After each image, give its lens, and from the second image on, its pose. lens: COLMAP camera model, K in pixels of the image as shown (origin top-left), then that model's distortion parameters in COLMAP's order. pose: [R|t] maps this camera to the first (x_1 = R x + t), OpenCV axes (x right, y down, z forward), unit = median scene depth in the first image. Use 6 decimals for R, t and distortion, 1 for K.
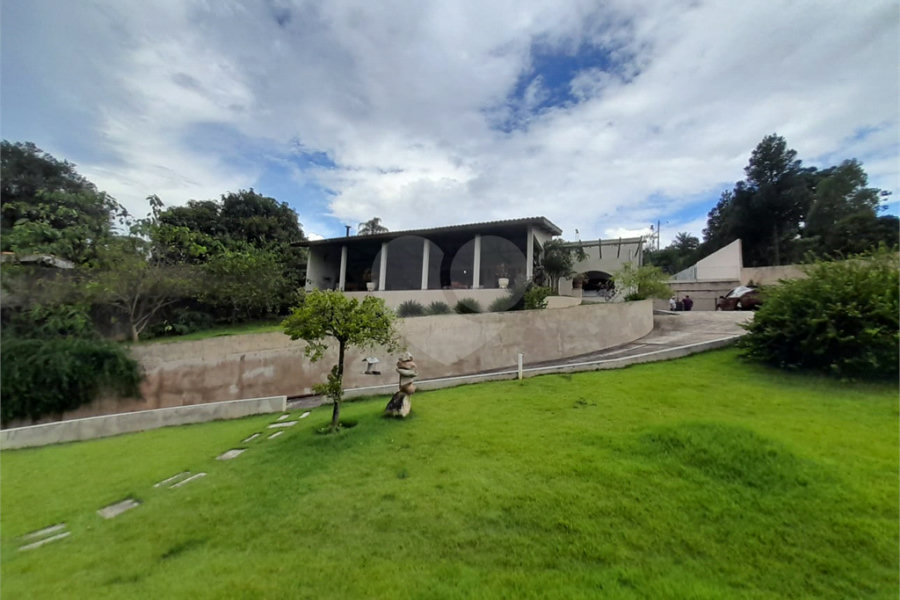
lens RADIAL K [[346.5, 0, 443.7], [0, 346.5, 311.5], [0, 0, 1]] dist [0.001793, -0.010262]
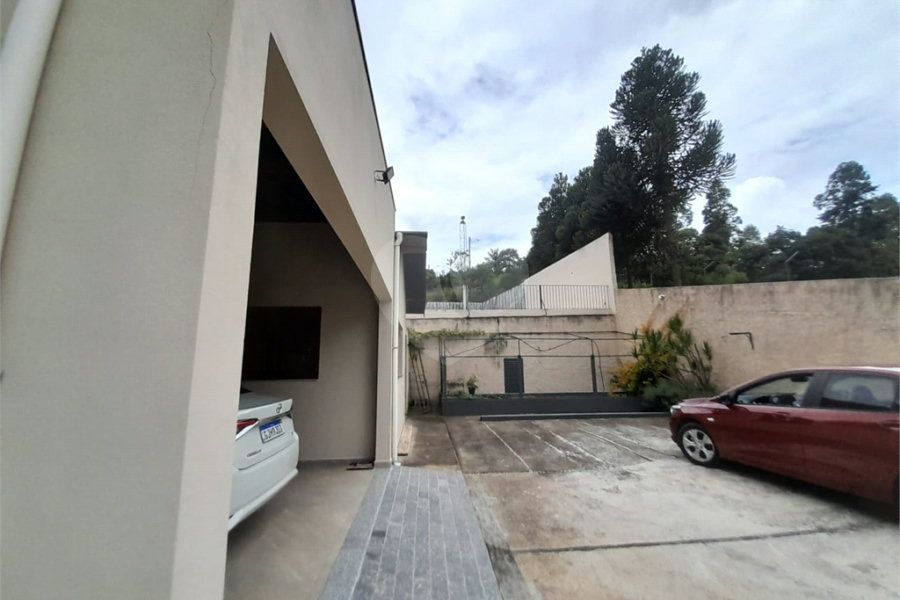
lens RADIAL K [[346.5, 0, 443.7], [0, 346.5, 311.5], [0, 0, 1]] dist [0.001793, -0.010262]
pose [[0.885978, 0.017517, 0.463397, 0.321723], [0.009909, 0.998343, -0.056684, -0.053305], [-0.463622, 0.054813, 0.884336, 0.531070]]
